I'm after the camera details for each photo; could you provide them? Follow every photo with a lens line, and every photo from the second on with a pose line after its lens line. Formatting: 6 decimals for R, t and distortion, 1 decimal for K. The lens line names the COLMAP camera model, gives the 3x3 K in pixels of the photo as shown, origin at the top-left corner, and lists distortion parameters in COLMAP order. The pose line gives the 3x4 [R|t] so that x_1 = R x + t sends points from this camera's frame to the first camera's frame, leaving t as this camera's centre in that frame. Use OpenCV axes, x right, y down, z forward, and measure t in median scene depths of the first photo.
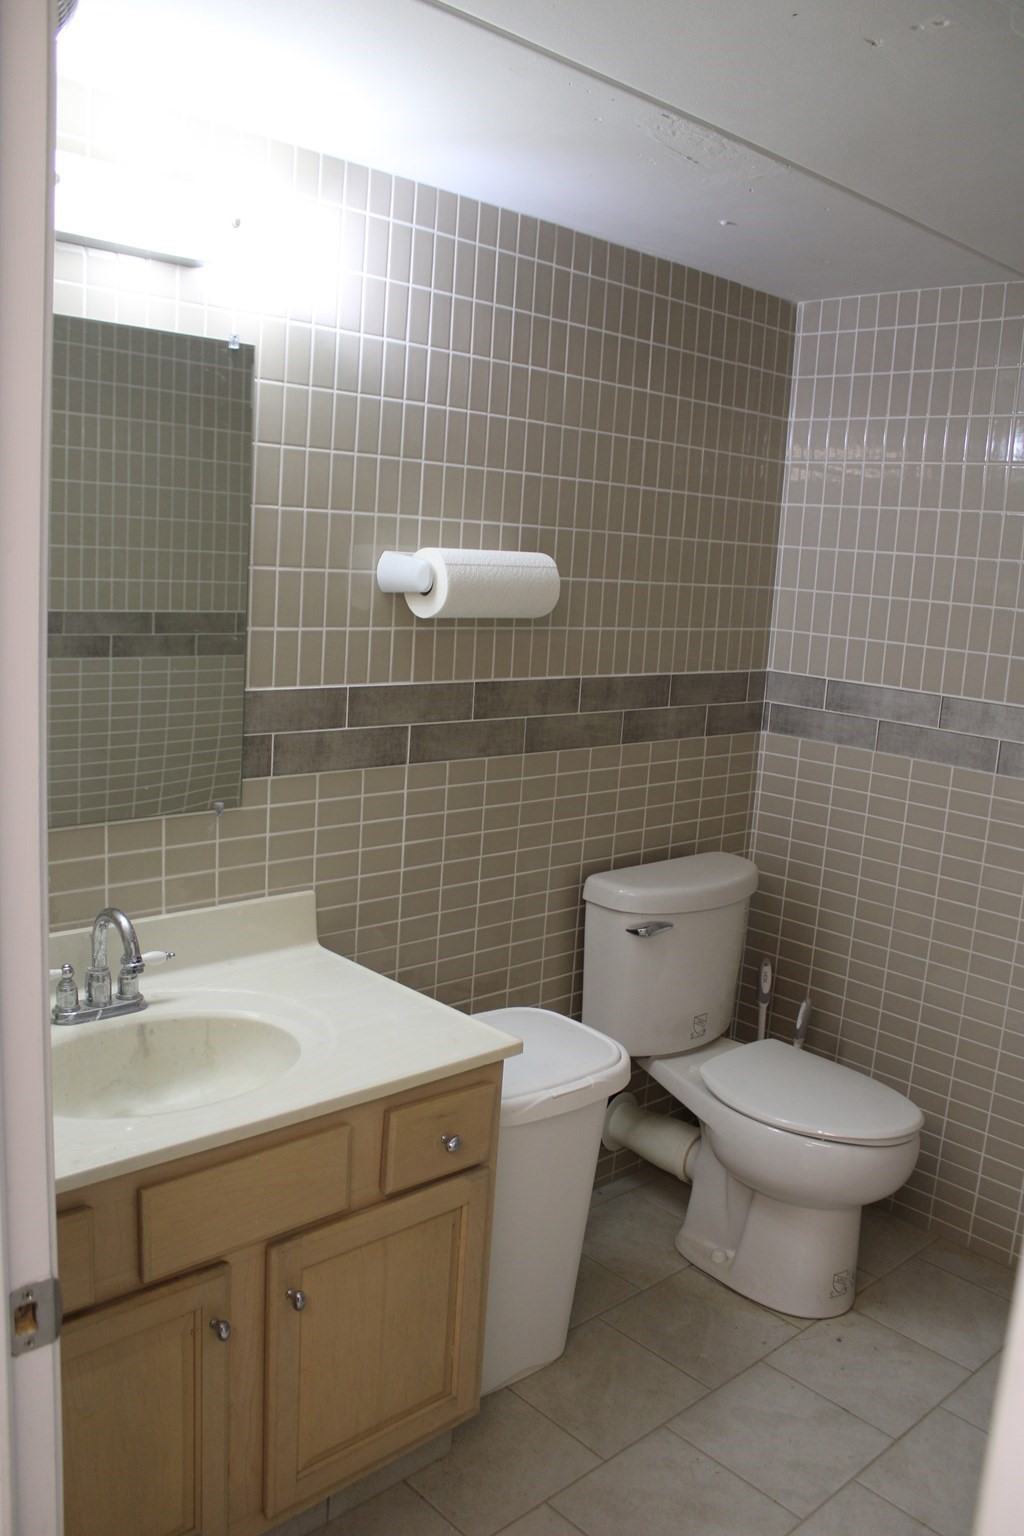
lens RADIAL K [[1281.3, 0, 511.5], [0, 1281.3, 770.9], [0, 0, 1]] dist [-0.163317, 0.144740]
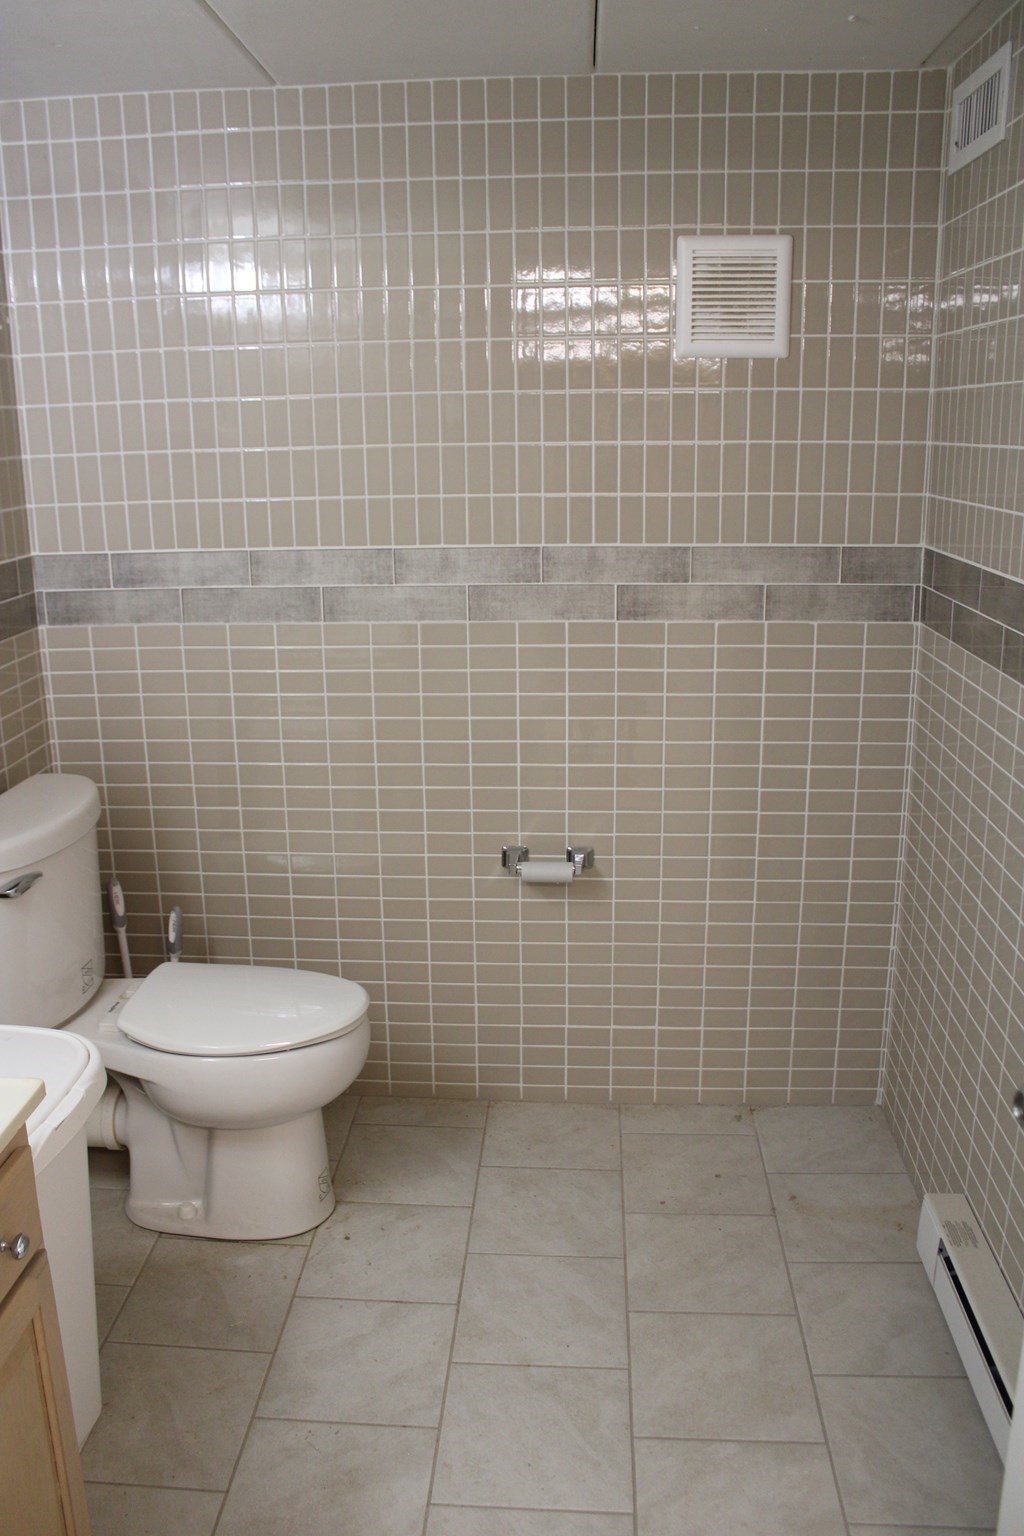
lens RADIAL K [[1281.3, 0, 511.5], [0, 1281.3, 770.9], [0, 0, 1]] dist [-0.163317, 0.144740]
pose [[0.734097, -0.252444, 0.630376, -0.137658], [0.177780, 0.967397, 0.180378, -0.035449], [-0.655359, -0.020347, 0.755043, 0.164148]]
